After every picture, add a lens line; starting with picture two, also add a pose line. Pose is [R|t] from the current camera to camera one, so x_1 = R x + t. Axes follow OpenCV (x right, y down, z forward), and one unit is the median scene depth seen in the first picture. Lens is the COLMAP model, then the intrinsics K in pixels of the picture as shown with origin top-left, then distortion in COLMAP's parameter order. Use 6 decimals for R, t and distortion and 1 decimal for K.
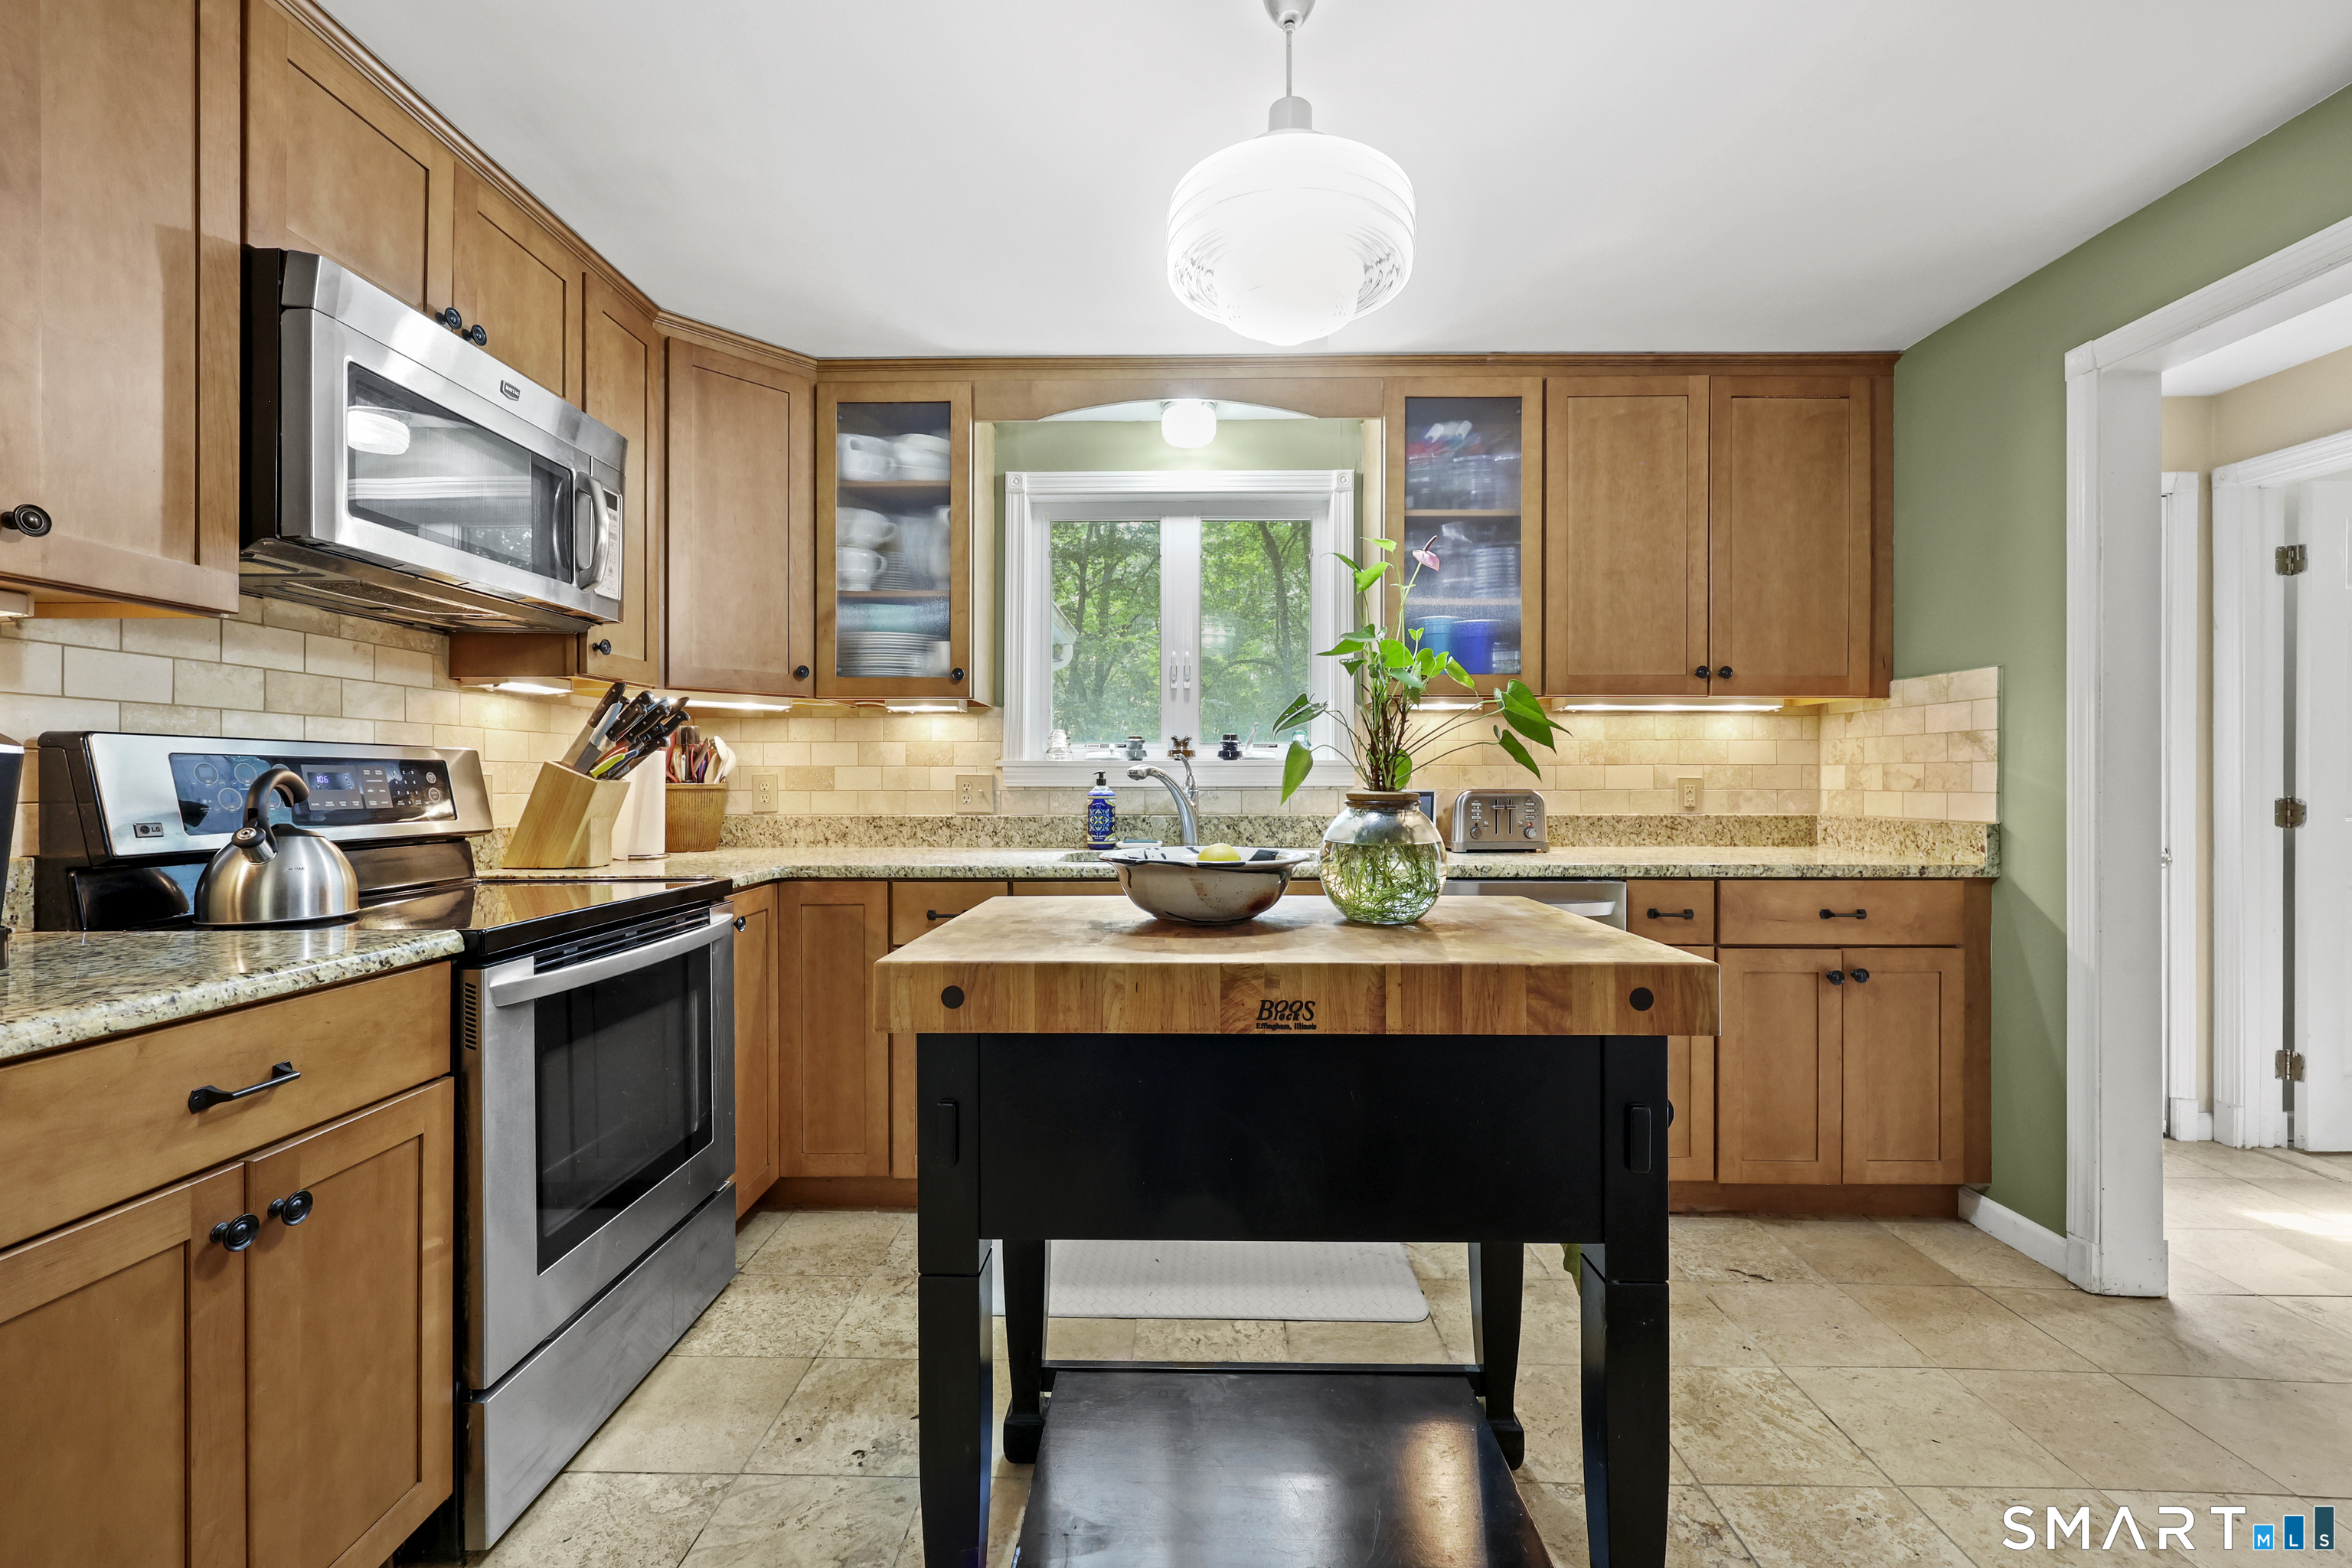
lens RADIAL K [[946.9, 0, 1176.0], [0, 946.9, 784.0], [0, 0, 1]] dist [0.000703, 0.000019]
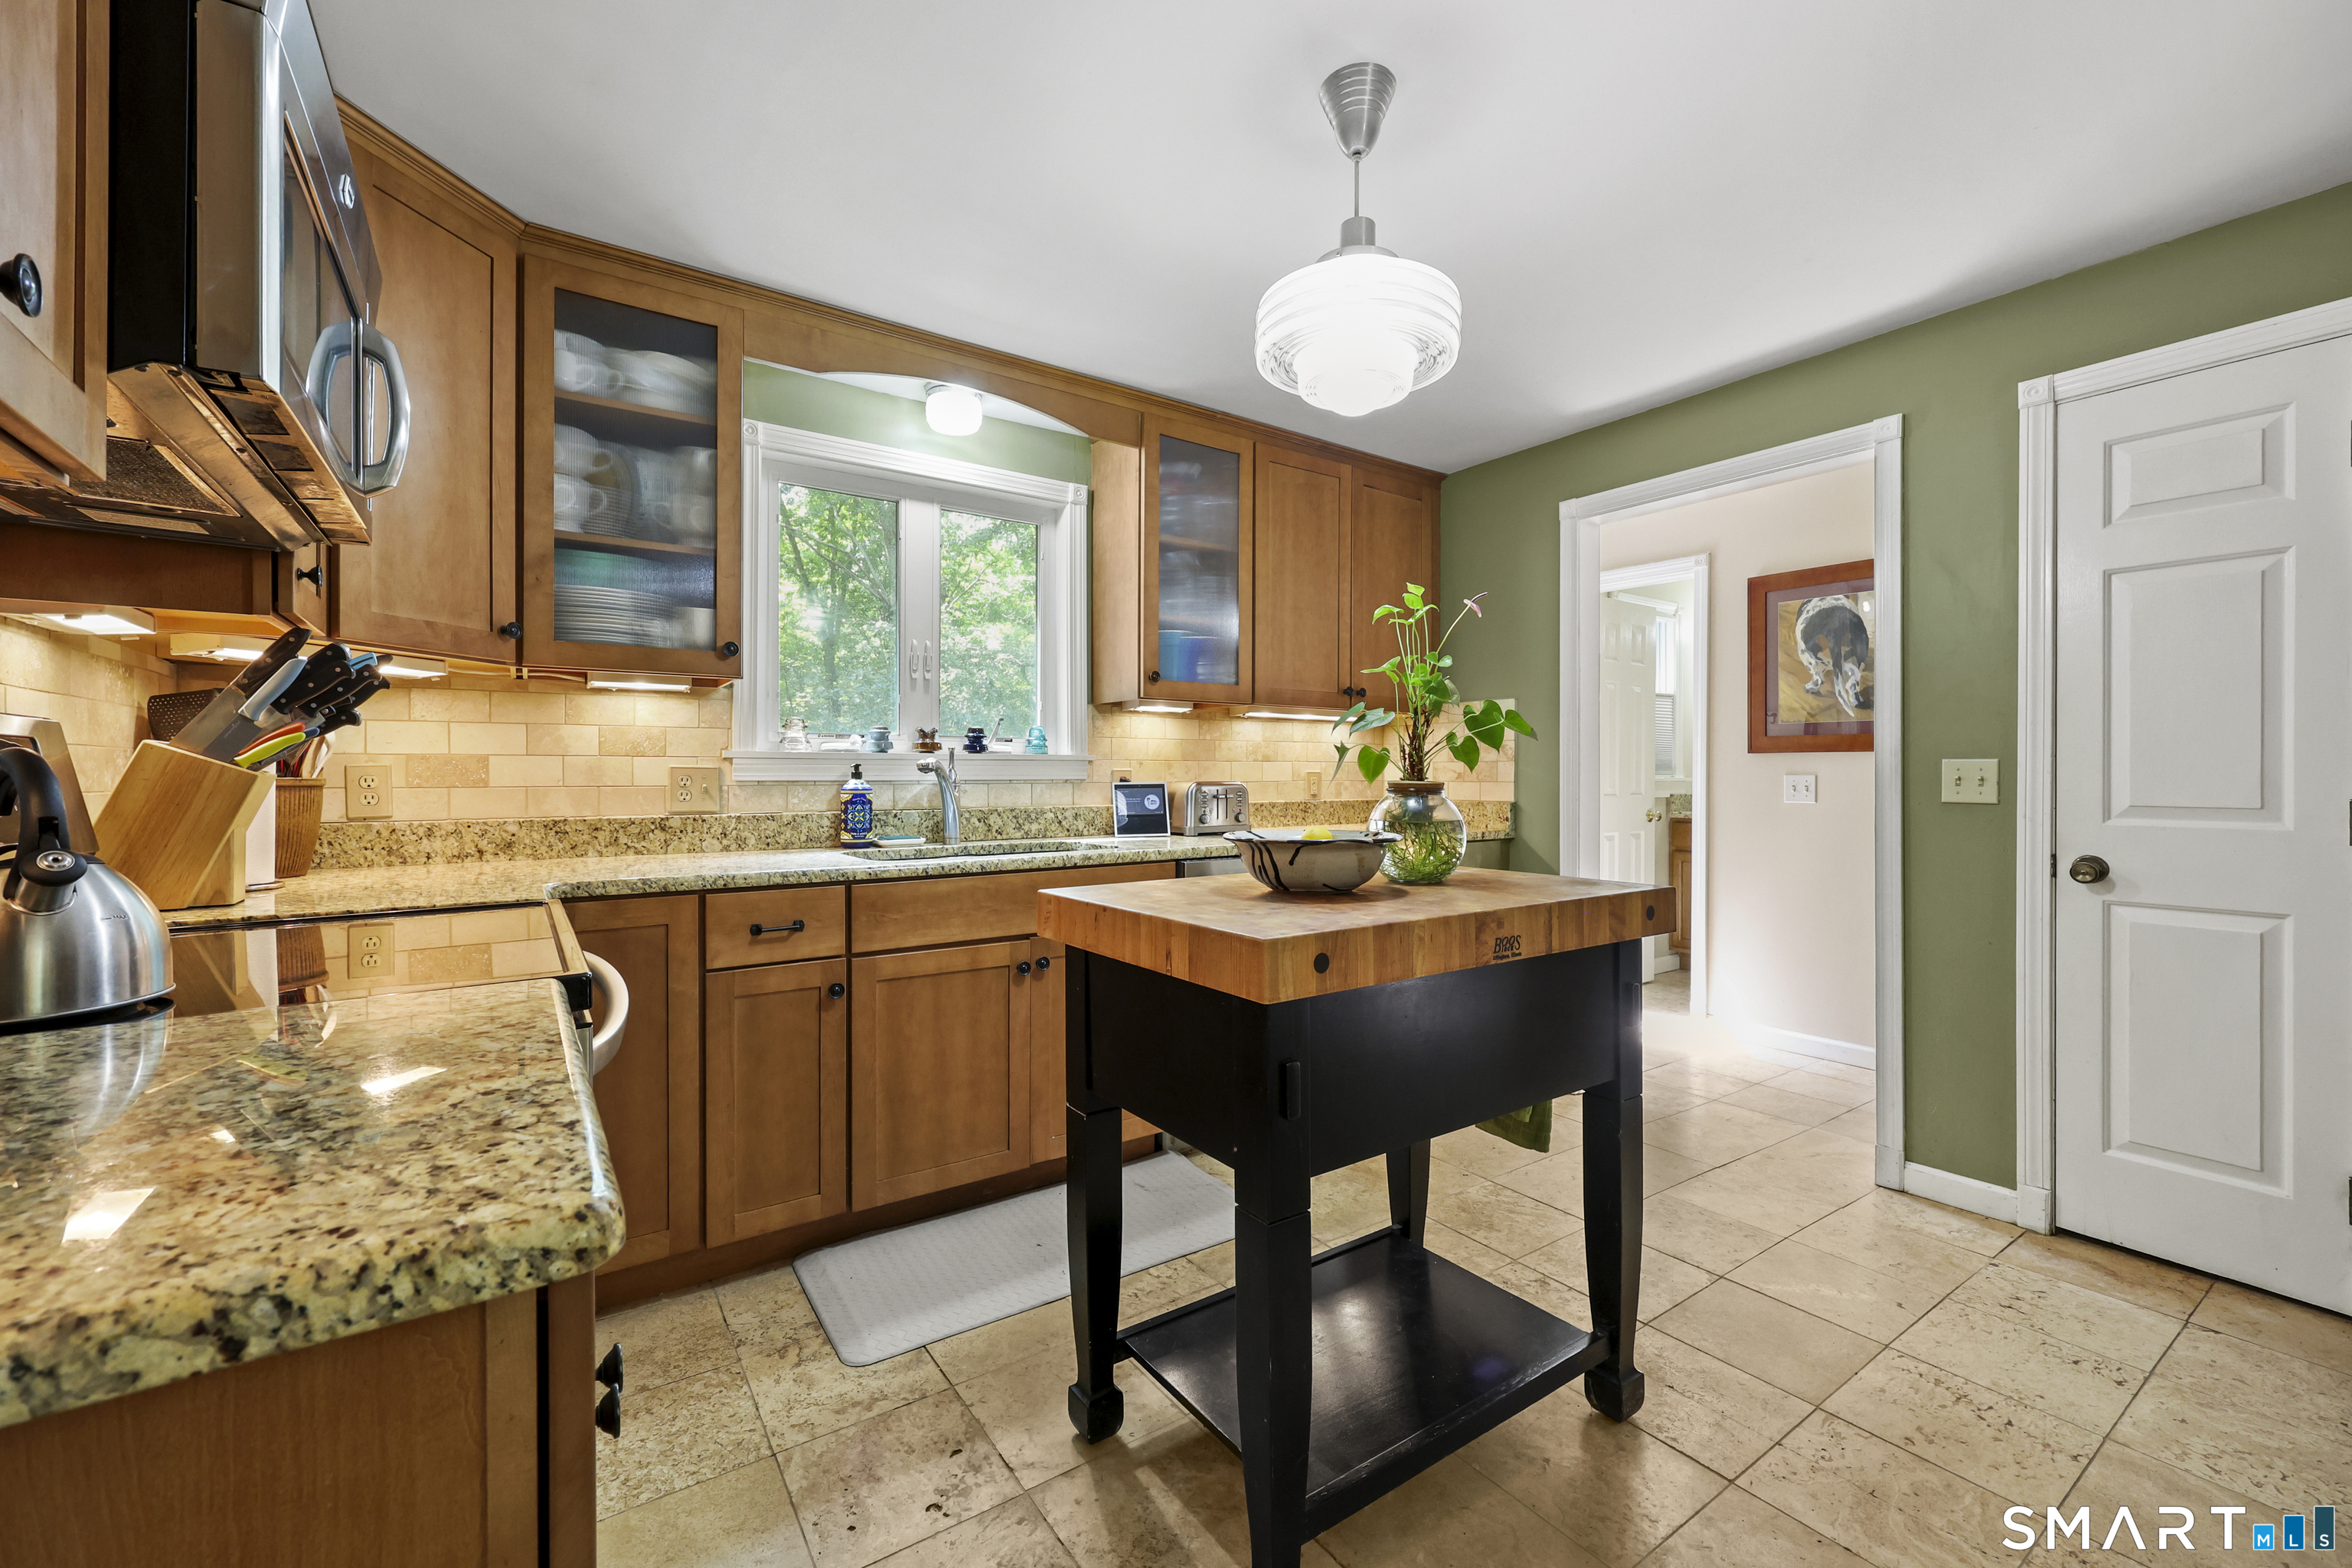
lens RADIAL K [[946.9, 0, 1176.0], [0, 946.9, 784.0], [0, 0, 1]] dist [0.000703, 0.000019]
pose [[0.814590, -0.005845, 0.580008, -0.396473], [0.002487, 0.999975, 0.006584, 0.001016], [-0.580032, -0.003921, 0.814585, 0.069037]]
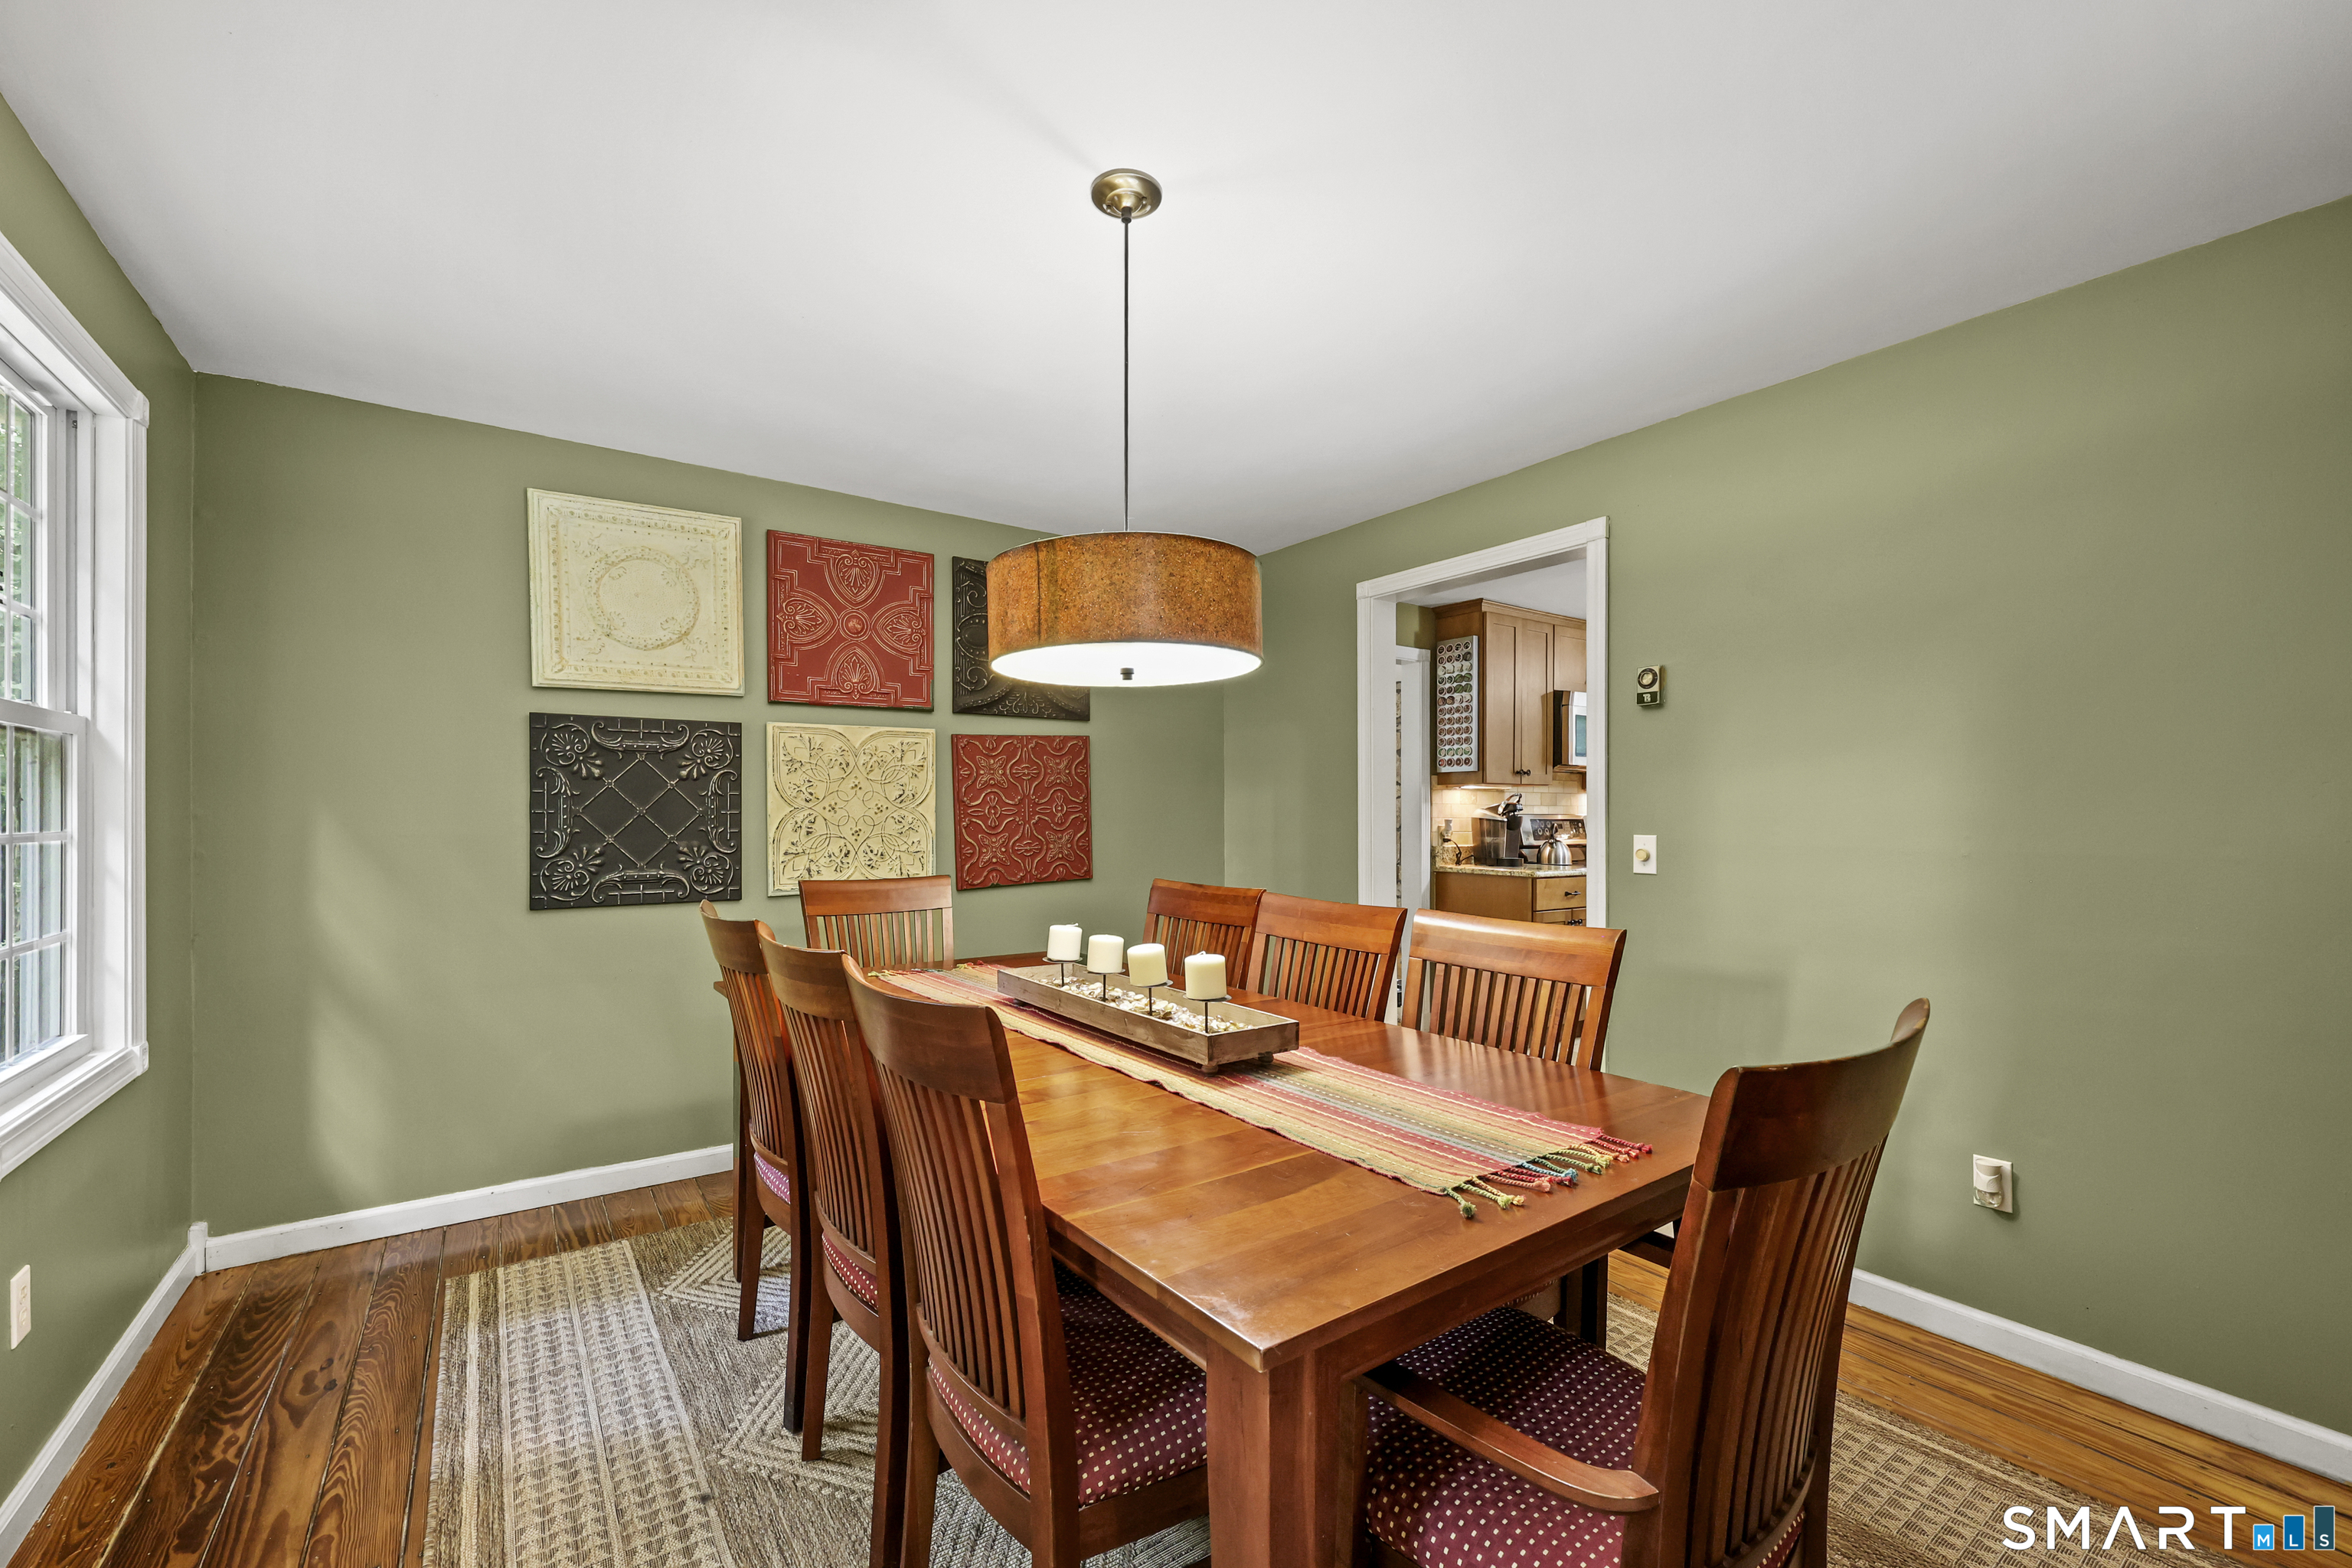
lens RADIAL K [[967.2, 0, 1183.8], [0, 967.2, 810.1], [0, 0, 1]] dist [-0.000110, -0.000049]
pose [[0.593706, 0.001341, -0.804681, 0.666875], [-0.002820, 0.999996, -0.000414, -0.033459], [0.804677, 0.002515, 0.593707, -1.308804]]
